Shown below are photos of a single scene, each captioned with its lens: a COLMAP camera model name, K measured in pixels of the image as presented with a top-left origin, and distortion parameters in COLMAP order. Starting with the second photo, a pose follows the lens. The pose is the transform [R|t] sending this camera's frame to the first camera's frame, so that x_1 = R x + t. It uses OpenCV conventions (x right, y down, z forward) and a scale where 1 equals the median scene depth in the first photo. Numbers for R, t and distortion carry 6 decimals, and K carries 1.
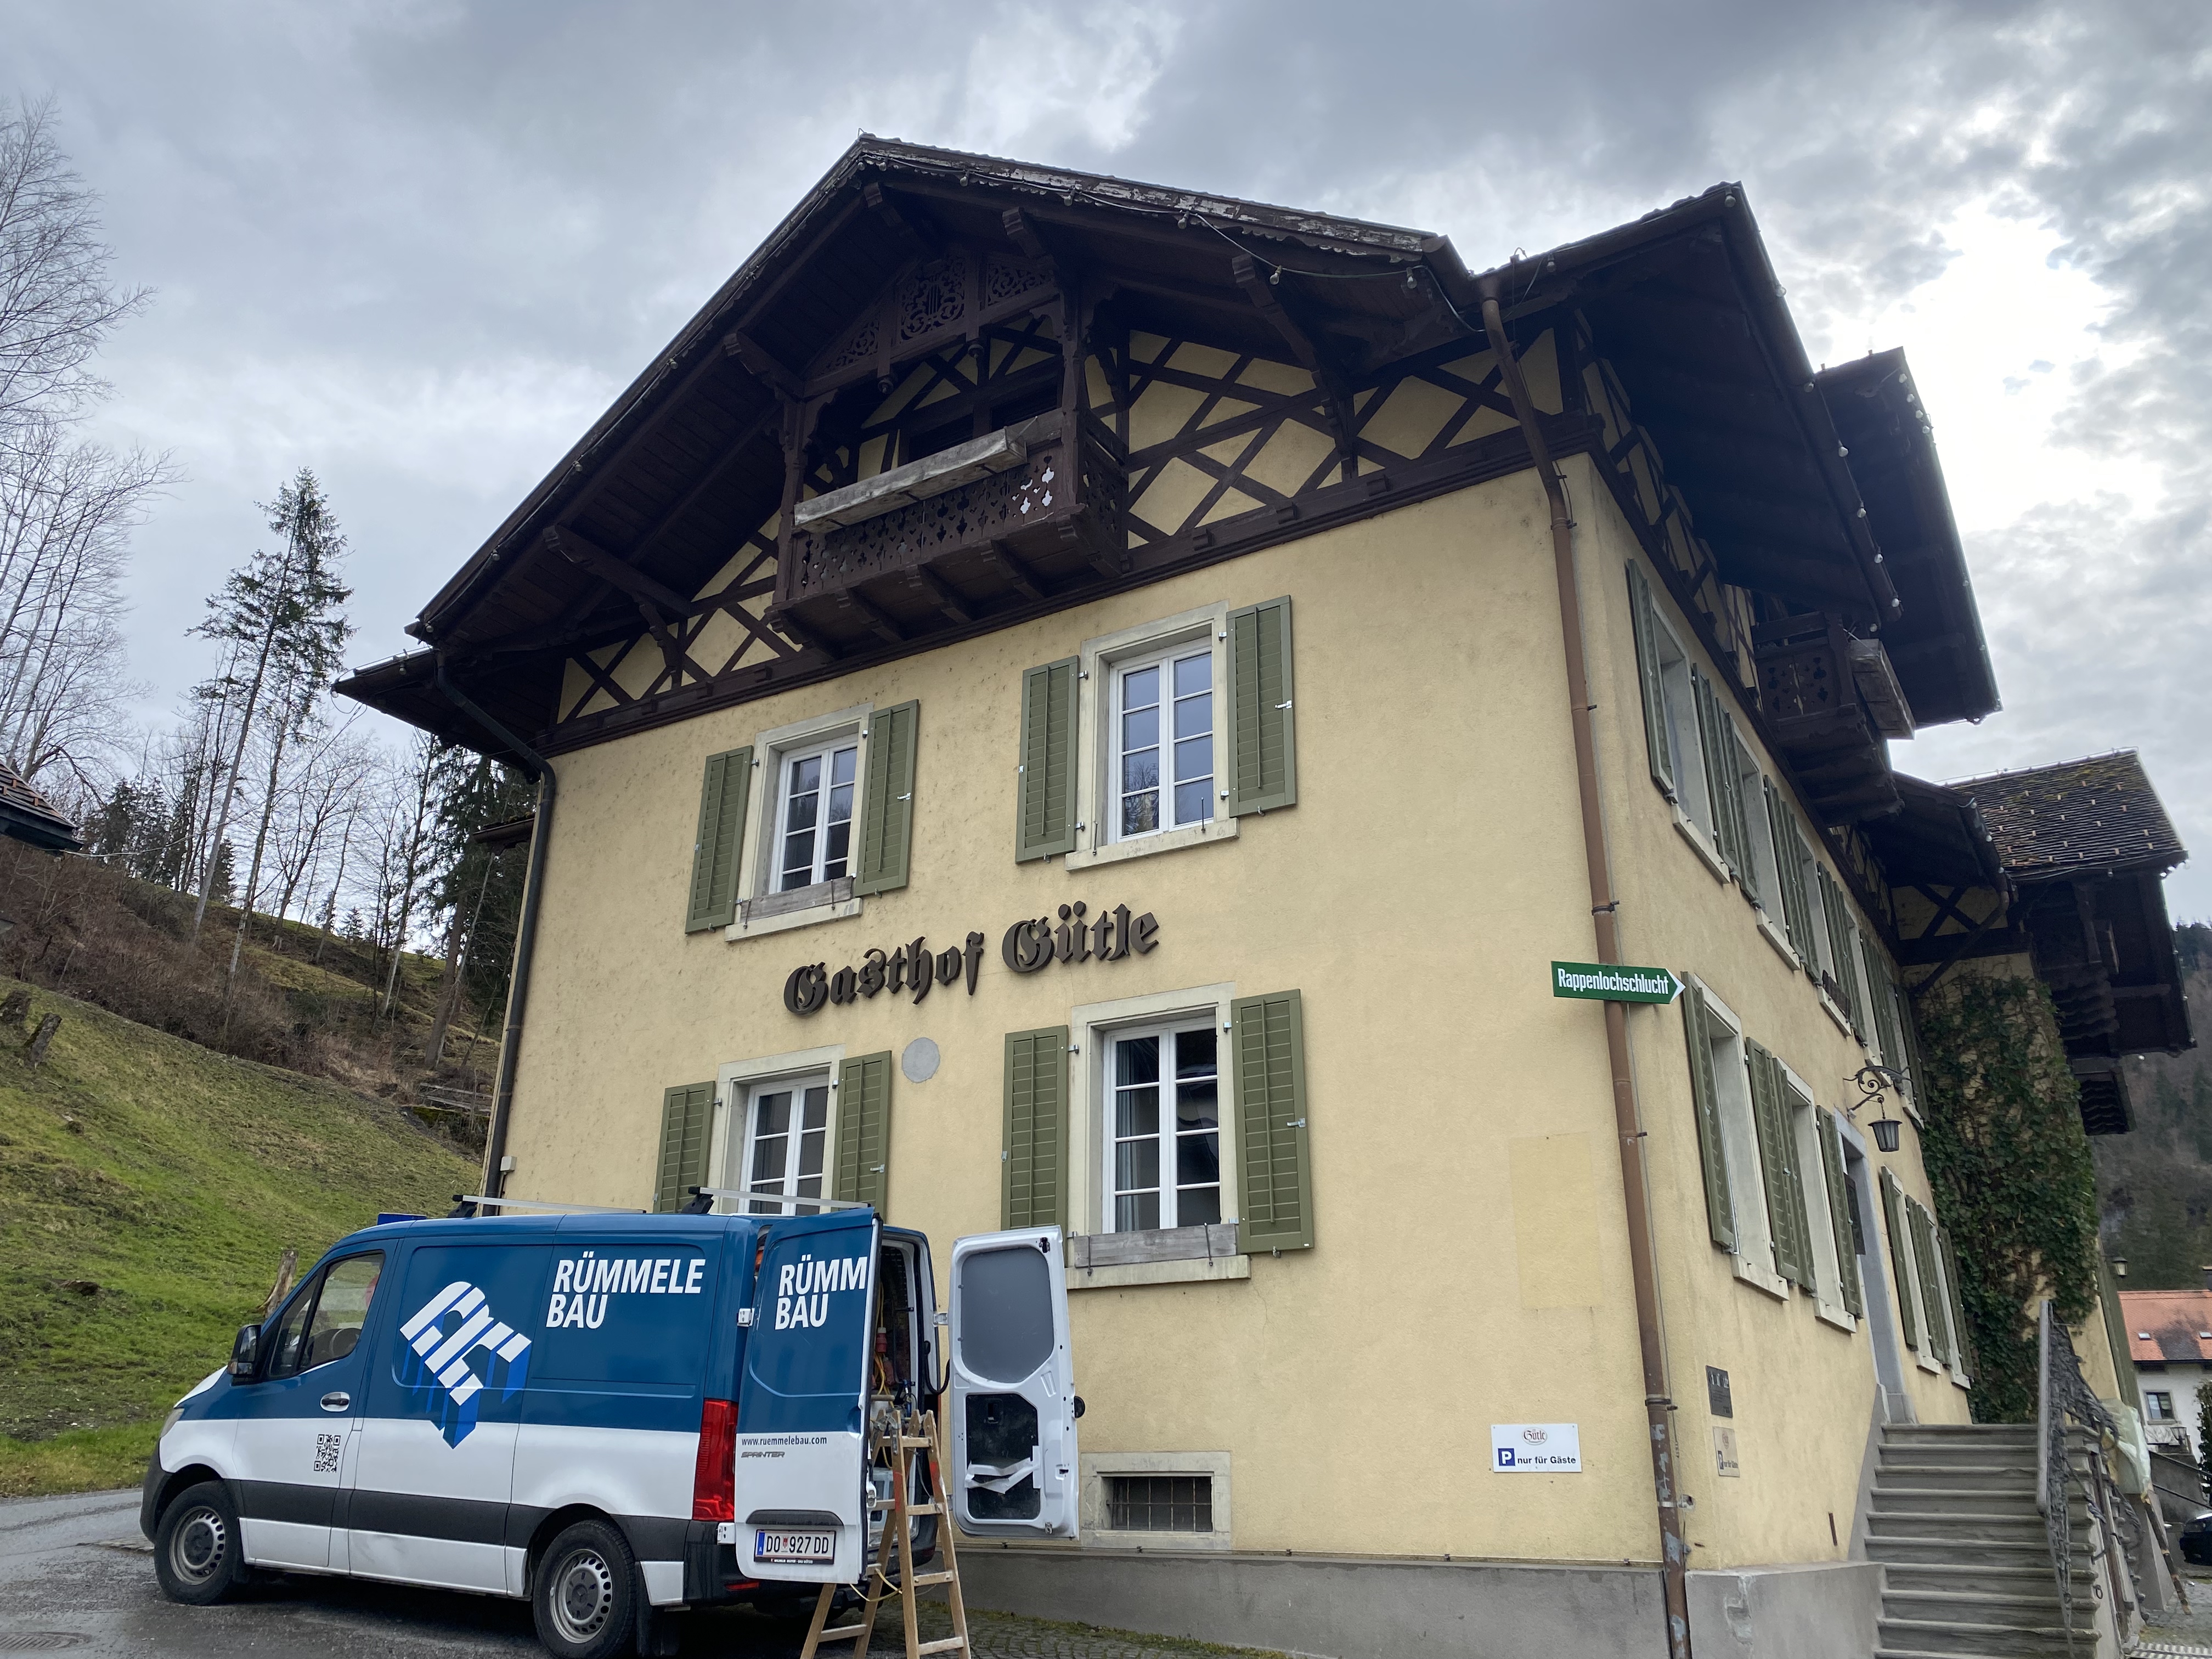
lens RADIAL K [[1660.6, 0, 1117.8], [0, 1660.6, 835.6], [0, 0, 1]] dist [0.026989, -0.023543]
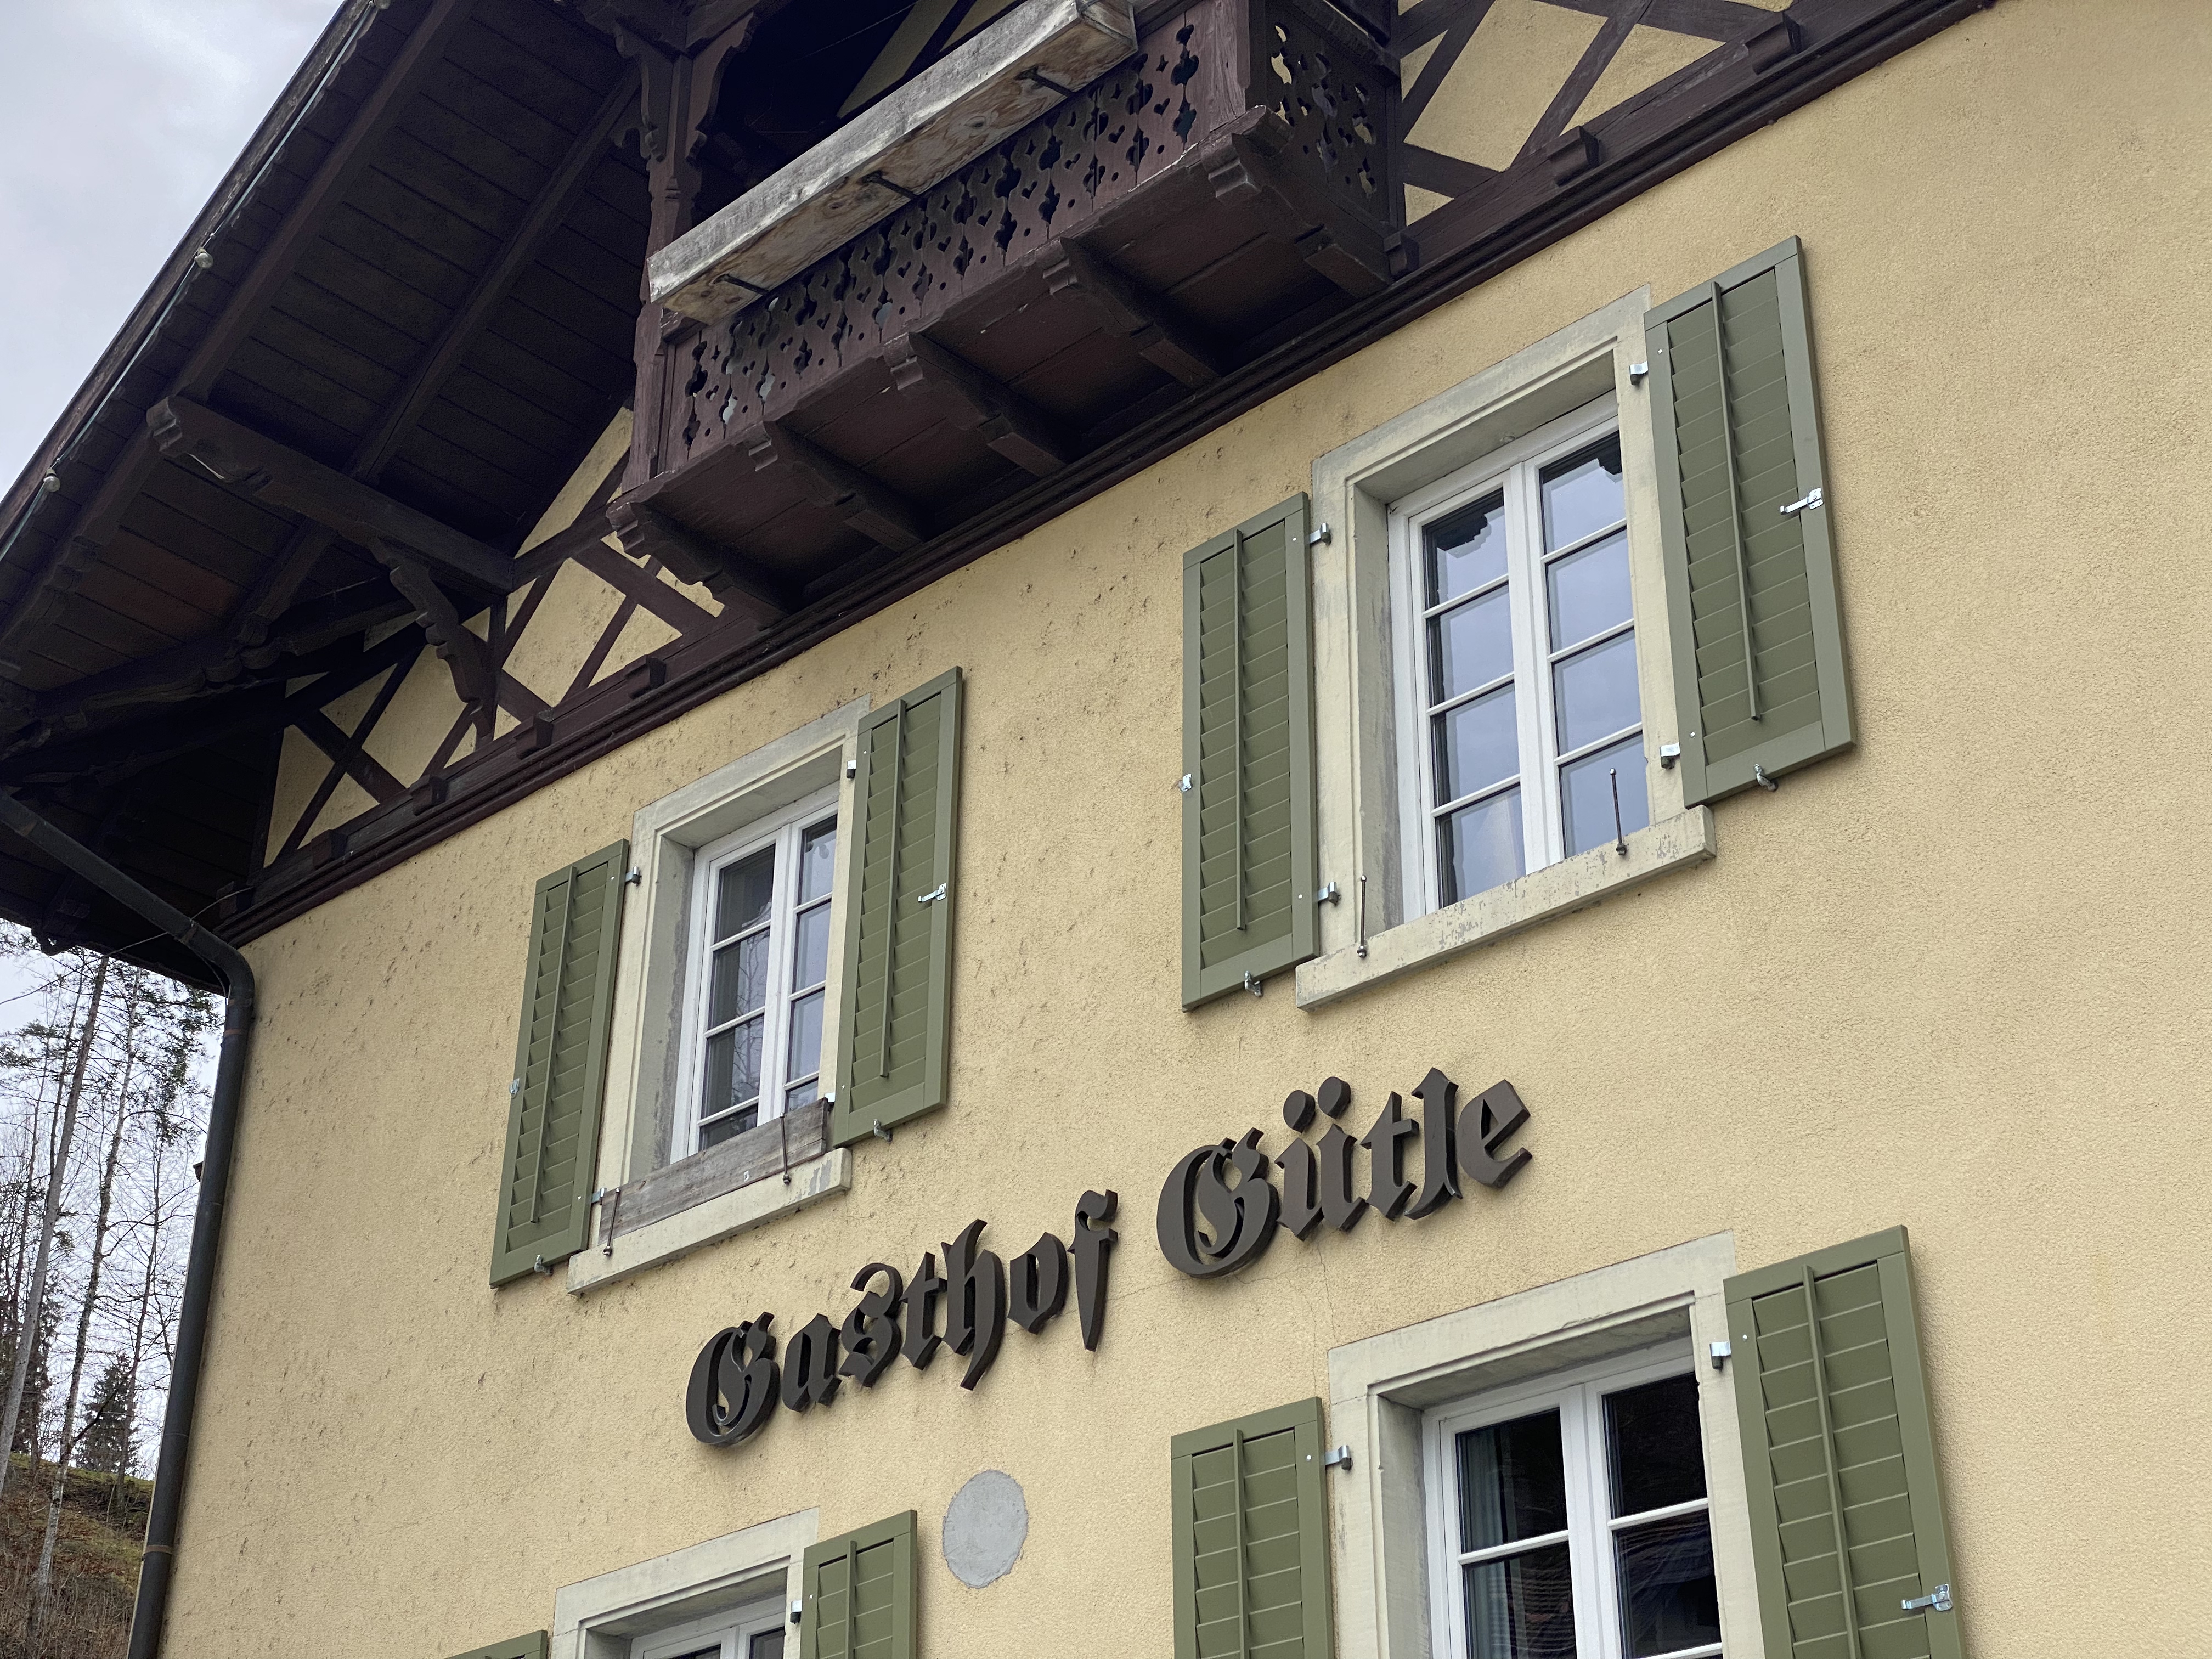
lens RADIAL K [[3310.3, 0, 1094.7], [0, 3310.3, 807.6], [0, 0, 1]] dist [0.069824, 0.000000]
pose [[0.974076, -0.109569, -0.197915, 0.082050], [0.082847, 0.986877, -0.138603, 0.079233], [0.210505, 0.118614, 0.970370, 0.227725]]
